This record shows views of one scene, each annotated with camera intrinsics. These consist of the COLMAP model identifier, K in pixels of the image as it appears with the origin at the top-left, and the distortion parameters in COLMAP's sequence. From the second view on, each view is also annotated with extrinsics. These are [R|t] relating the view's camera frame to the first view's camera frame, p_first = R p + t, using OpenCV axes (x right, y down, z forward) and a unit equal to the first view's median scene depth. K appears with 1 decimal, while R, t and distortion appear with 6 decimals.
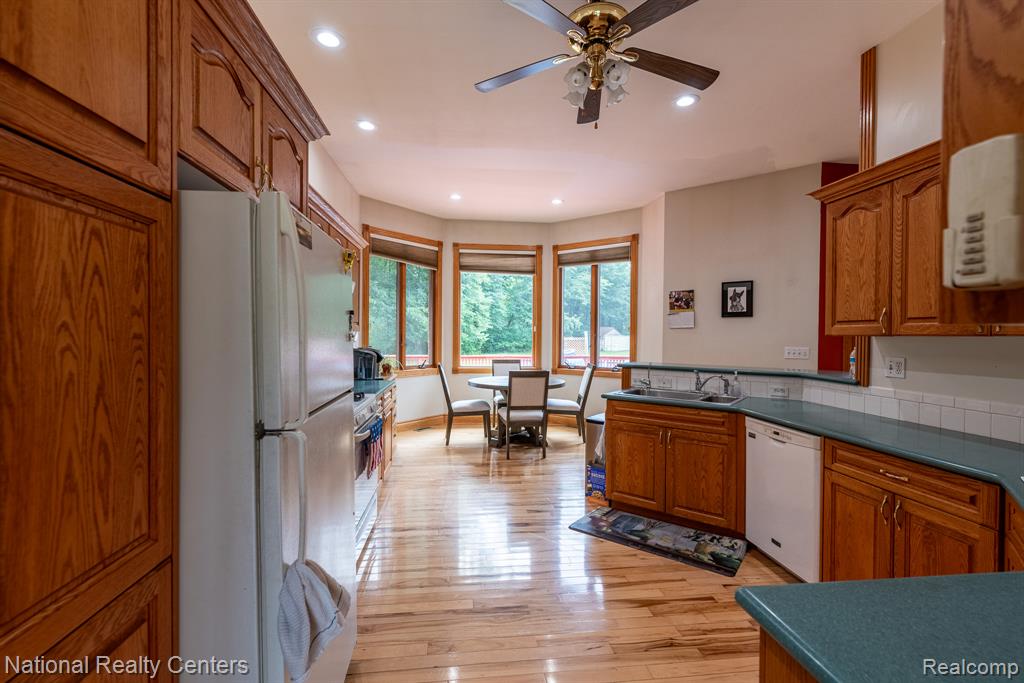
lens RADIAL K [[458.1, 0, 511.6], [0, 458.1, 343.5], [0, 0, 1]] dist [-0.000712, 0.000200]
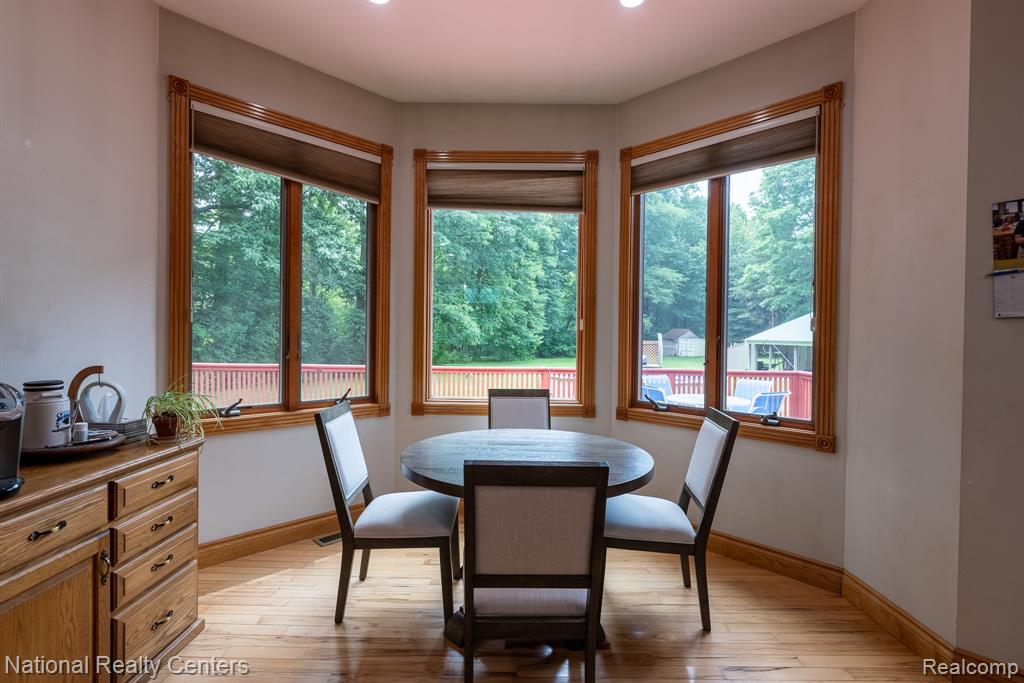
lens RADIAL K [[488.7, 0, 513.5], [0, 488.7, 339.7], [0, 0, 1]] dist [0.005367, -0.001232]
pose [[0.992731, 0.005198, -0.120244, 0.049201], [-0.006853, 0.999887, -0.013354, -0.010292], [0.120161, 0.014081, 0.992655, 0.571134]]
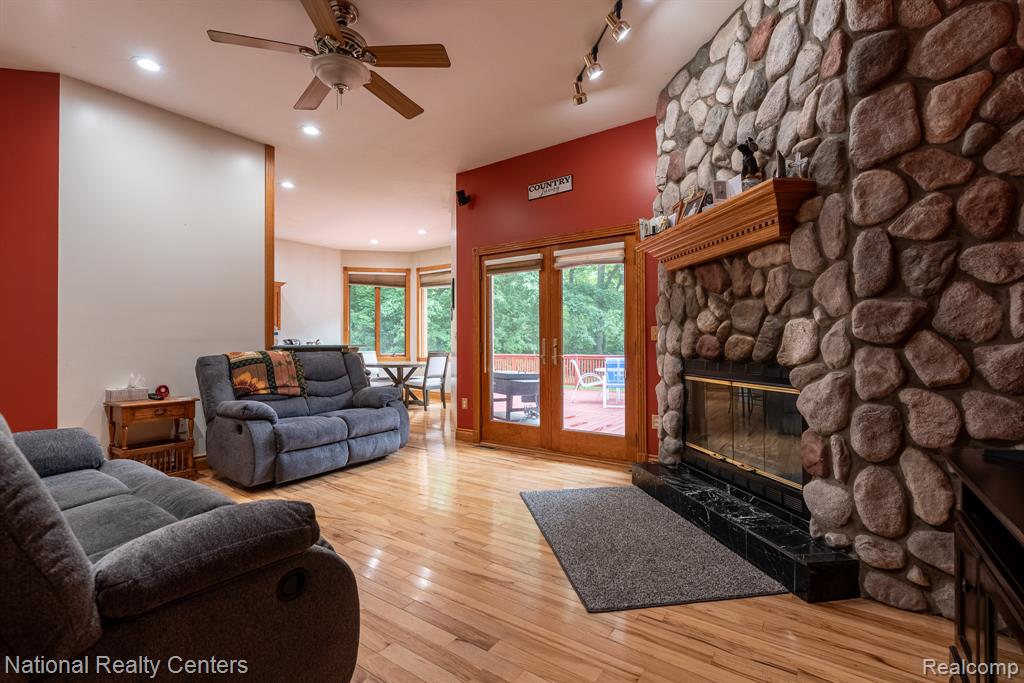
lens RADIAL K [[458.1, 0, 508.2], [0, 458.1, 343.3], [0, 0, 1]] dist [-0.000712, 0.000200]
pose [[0.744945, -0.012260, -0.667013, 1.178811], [-0.005233, 0.999693, -0.024219, 0.050556], [0.667105, 0.021532, 0.744652, 0.167921]]
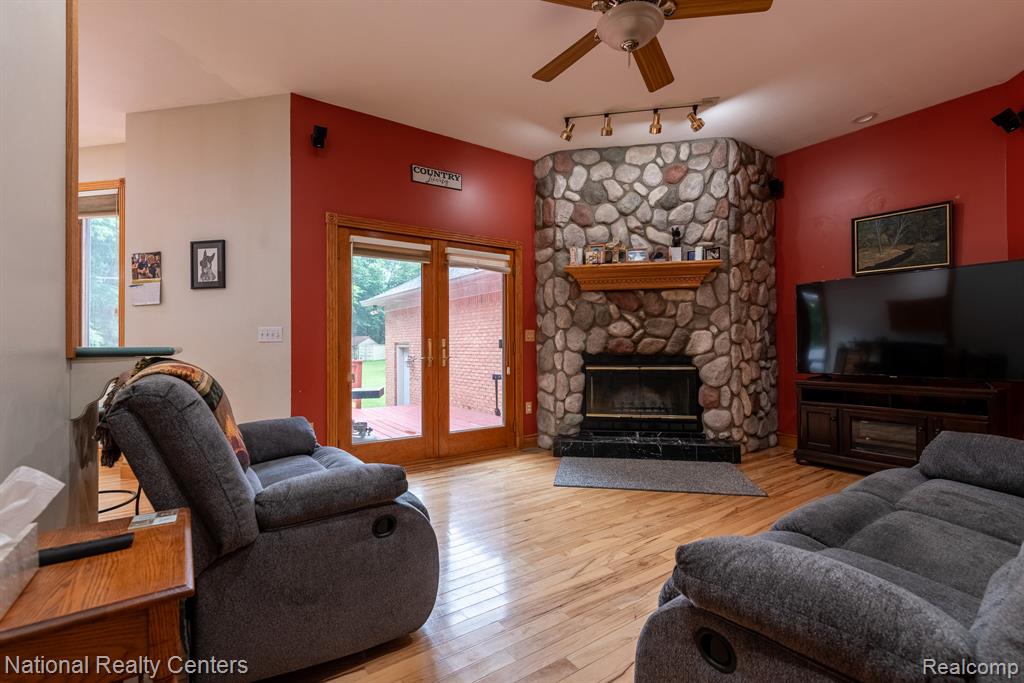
lens RADIAL K [[458.1, 0, 510.2], [0, 458.1, 342.1], [0, 0, 1]] dist [-0.000712, 0.000200]
pose [[0.883169, -0.010591, 0.468935, 0.484907], [0.023079, 0.999515, -0.020892, 0.046687], [-0.468486, 0.029273, 0.882986, 0.099779]]
